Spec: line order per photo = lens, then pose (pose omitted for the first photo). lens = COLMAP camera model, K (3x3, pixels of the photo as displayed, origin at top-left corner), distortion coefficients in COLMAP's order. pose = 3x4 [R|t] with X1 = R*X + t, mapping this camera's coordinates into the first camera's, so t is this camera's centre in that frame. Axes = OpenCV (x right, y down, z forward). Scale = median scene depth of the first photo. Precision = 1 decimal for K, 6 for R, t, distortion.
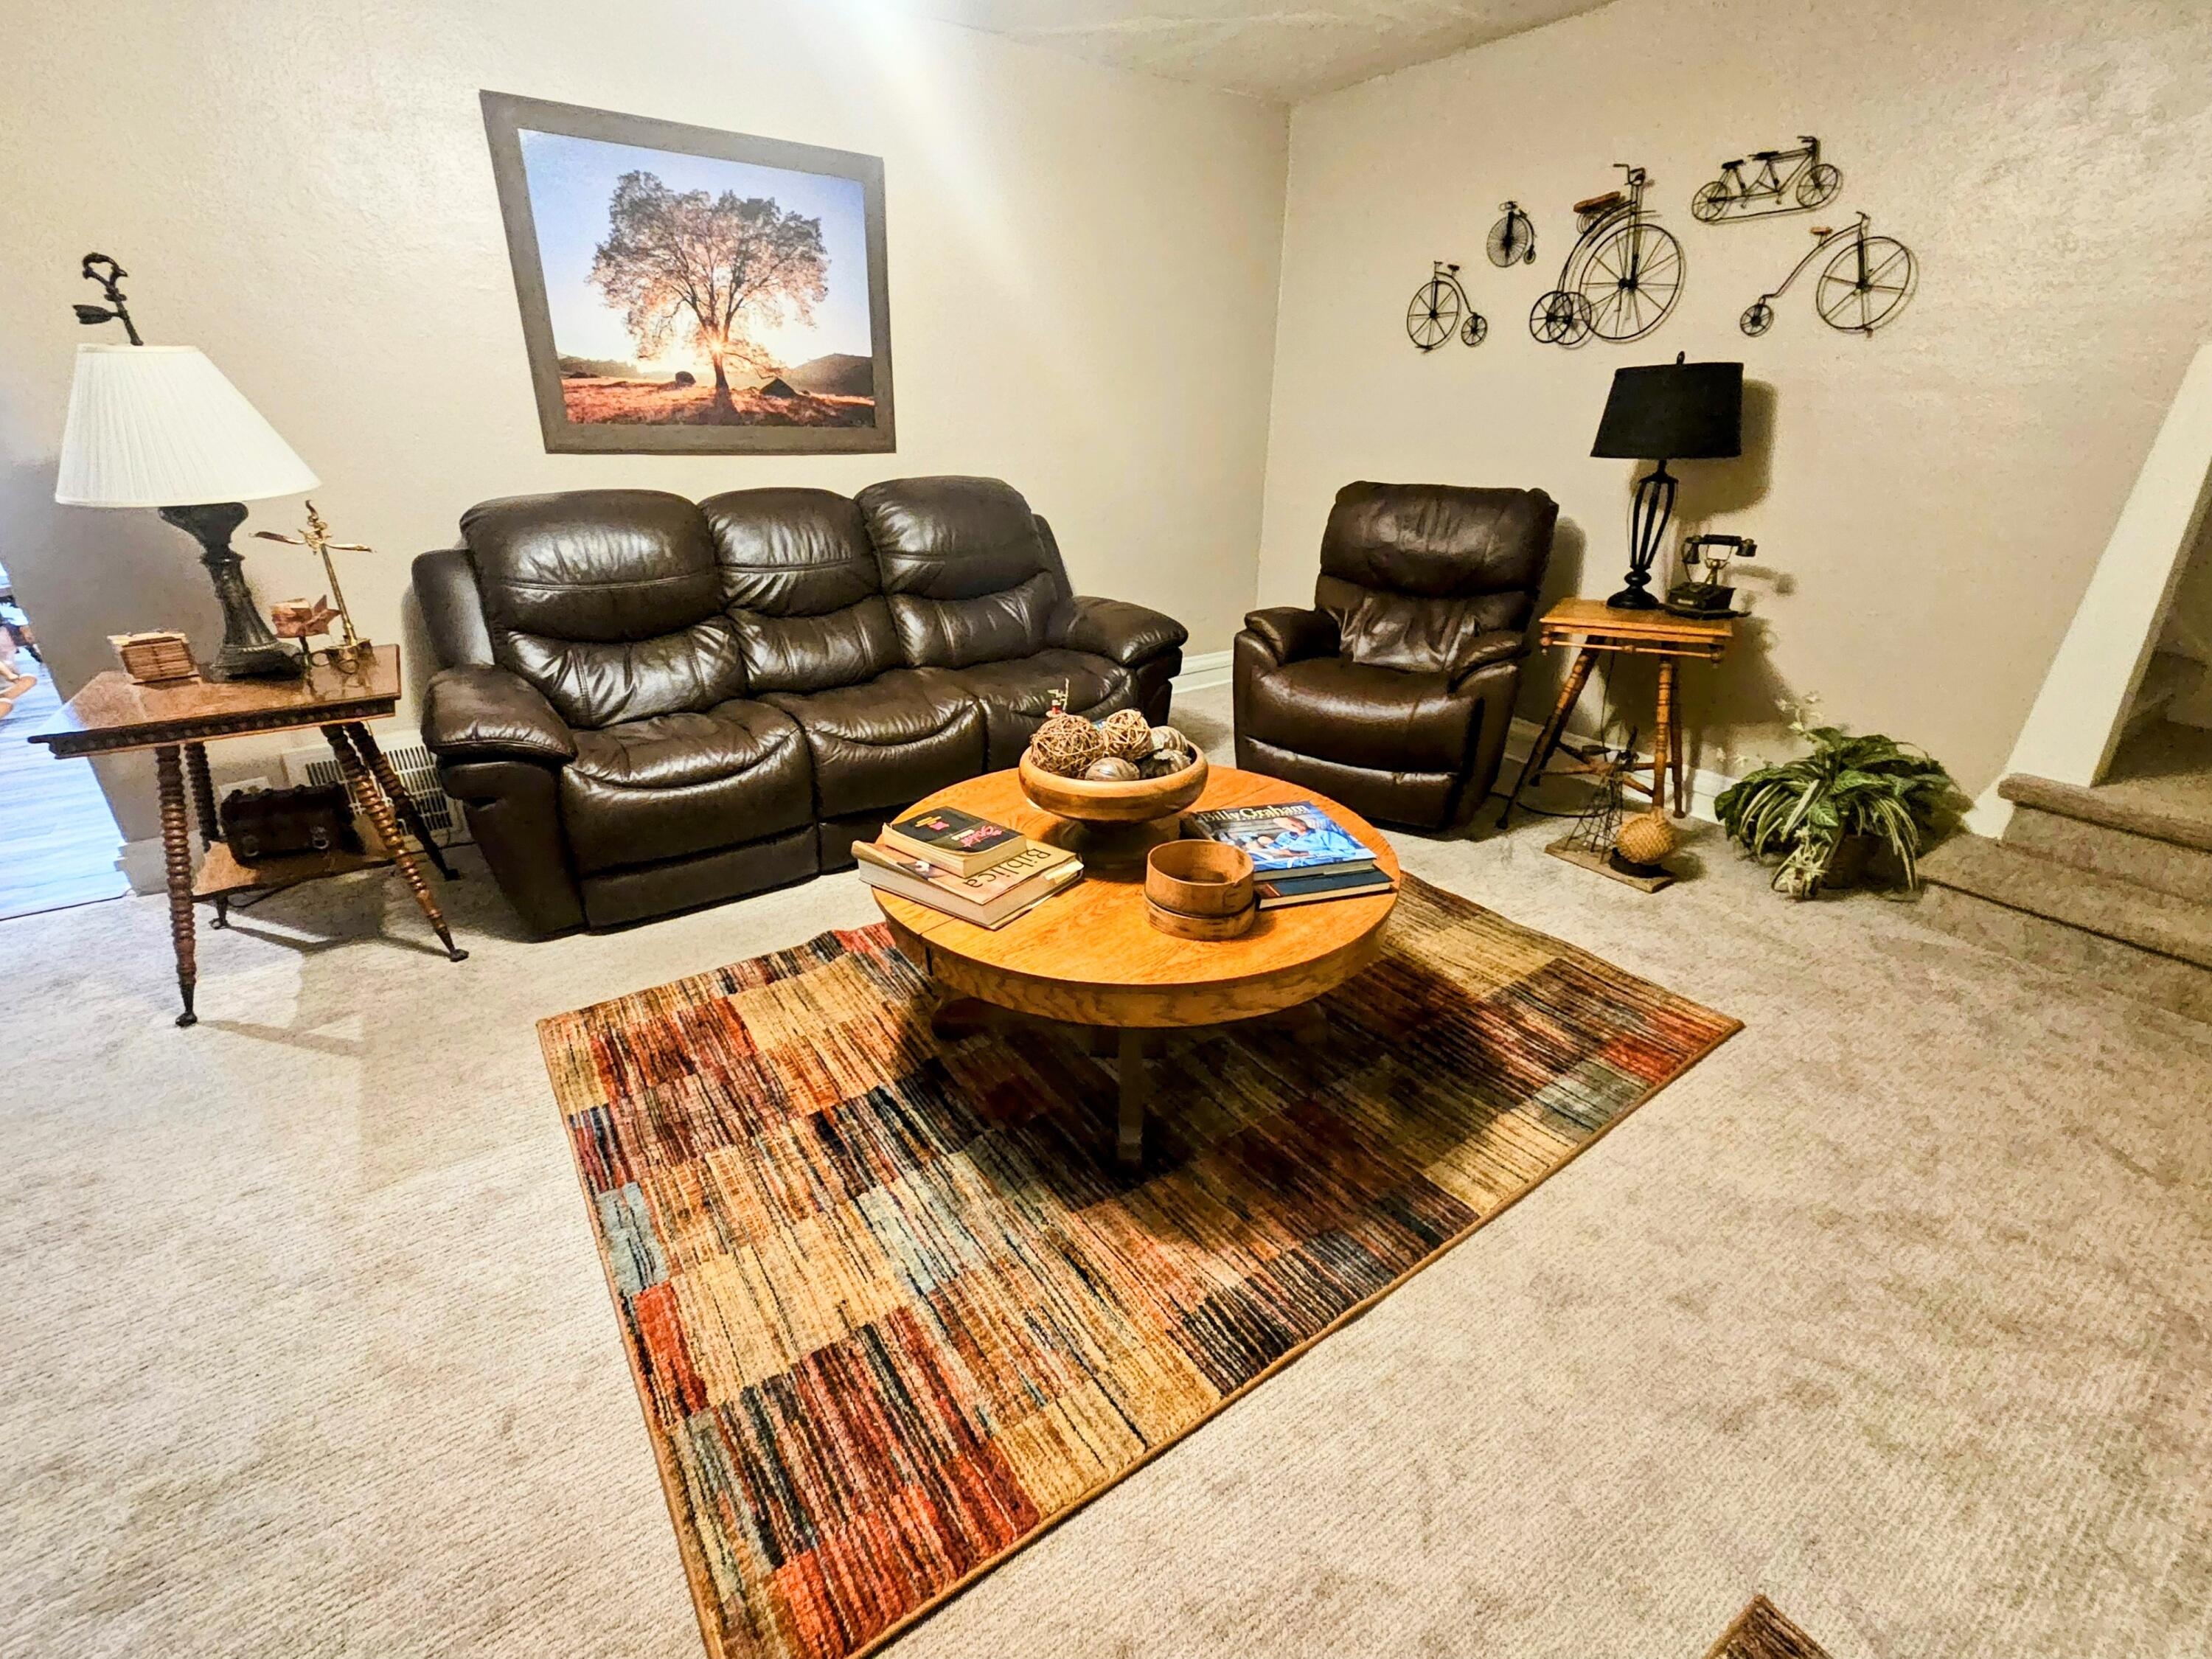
lens RADIAL K [[982.8, 0, 1145.5], [0, 982.8, 809.0], [0, 0, 1]] dist [0.021669, -0.006249]
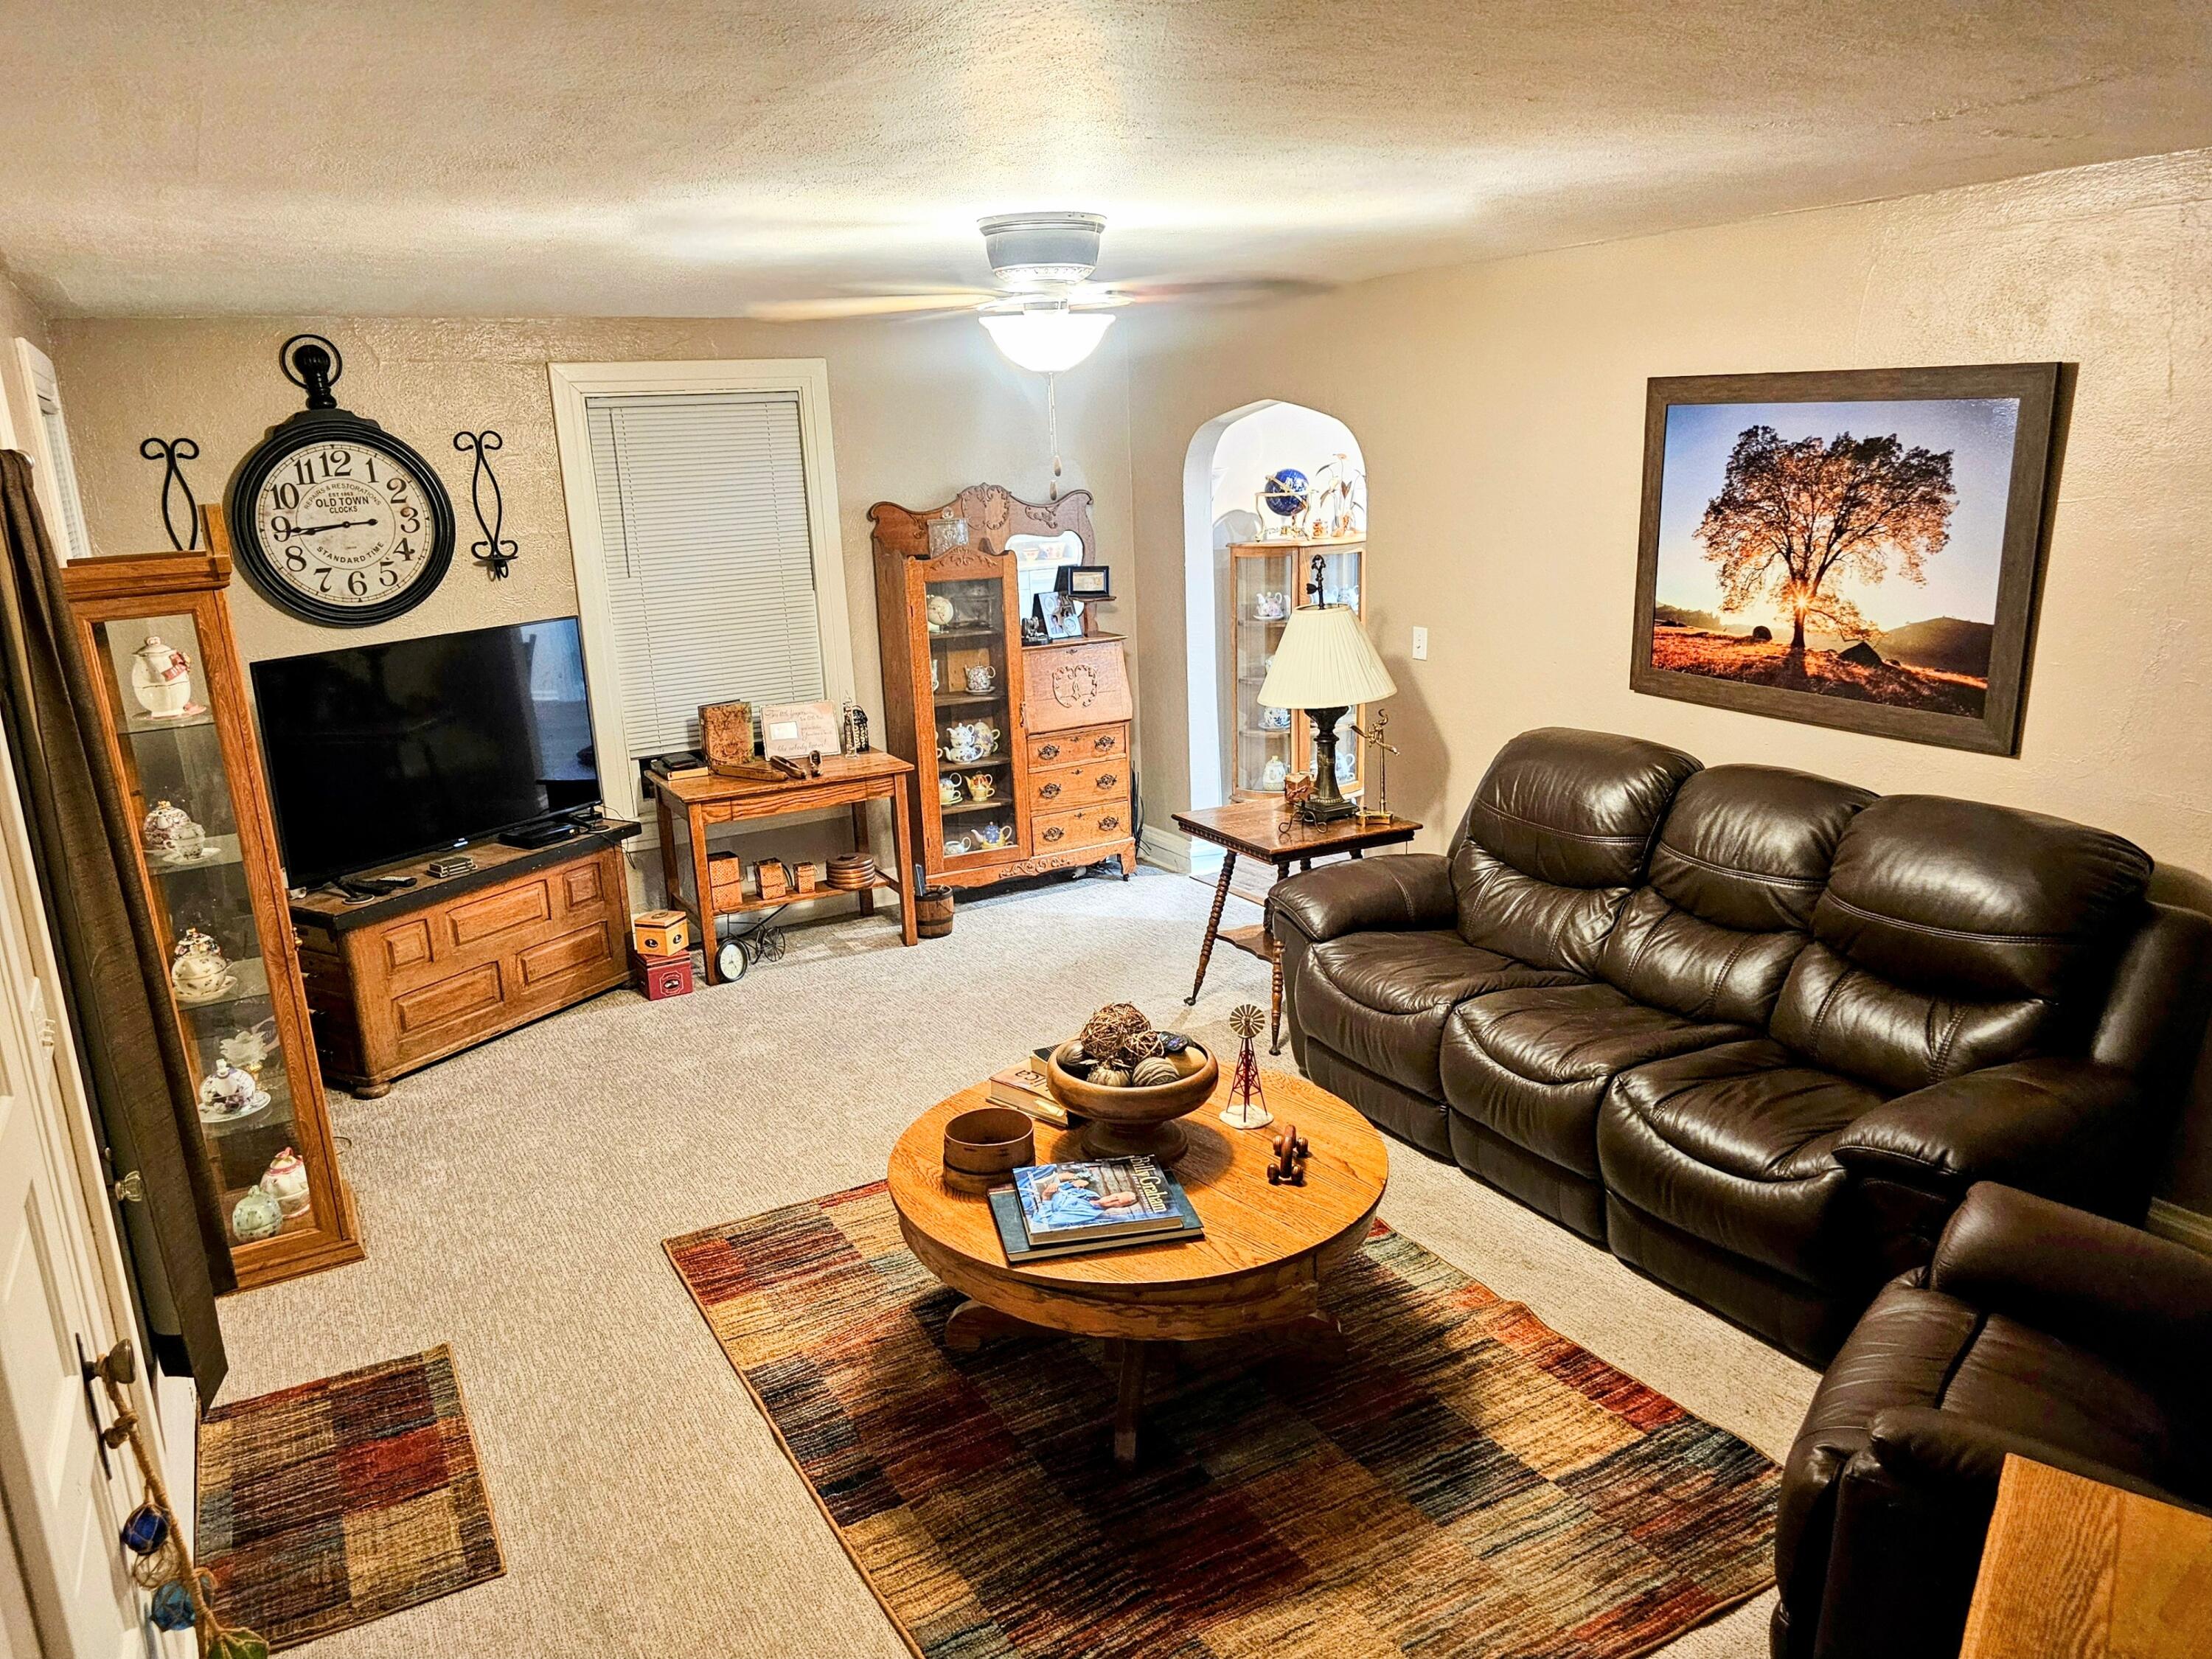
lens RADIAL K [[1589.4, 0, 1100.2], [0, 1589.4, 845.1], [0, 0, 1]] dist [0.061991, -0.065470]
pose [[-0.104828, 0.263735, -0.958882, 0.988858], [-0.345880, 0.894331, 0.283793, -0.473981], [0.932404, 0.361408, -0.002530, 0.543153]]
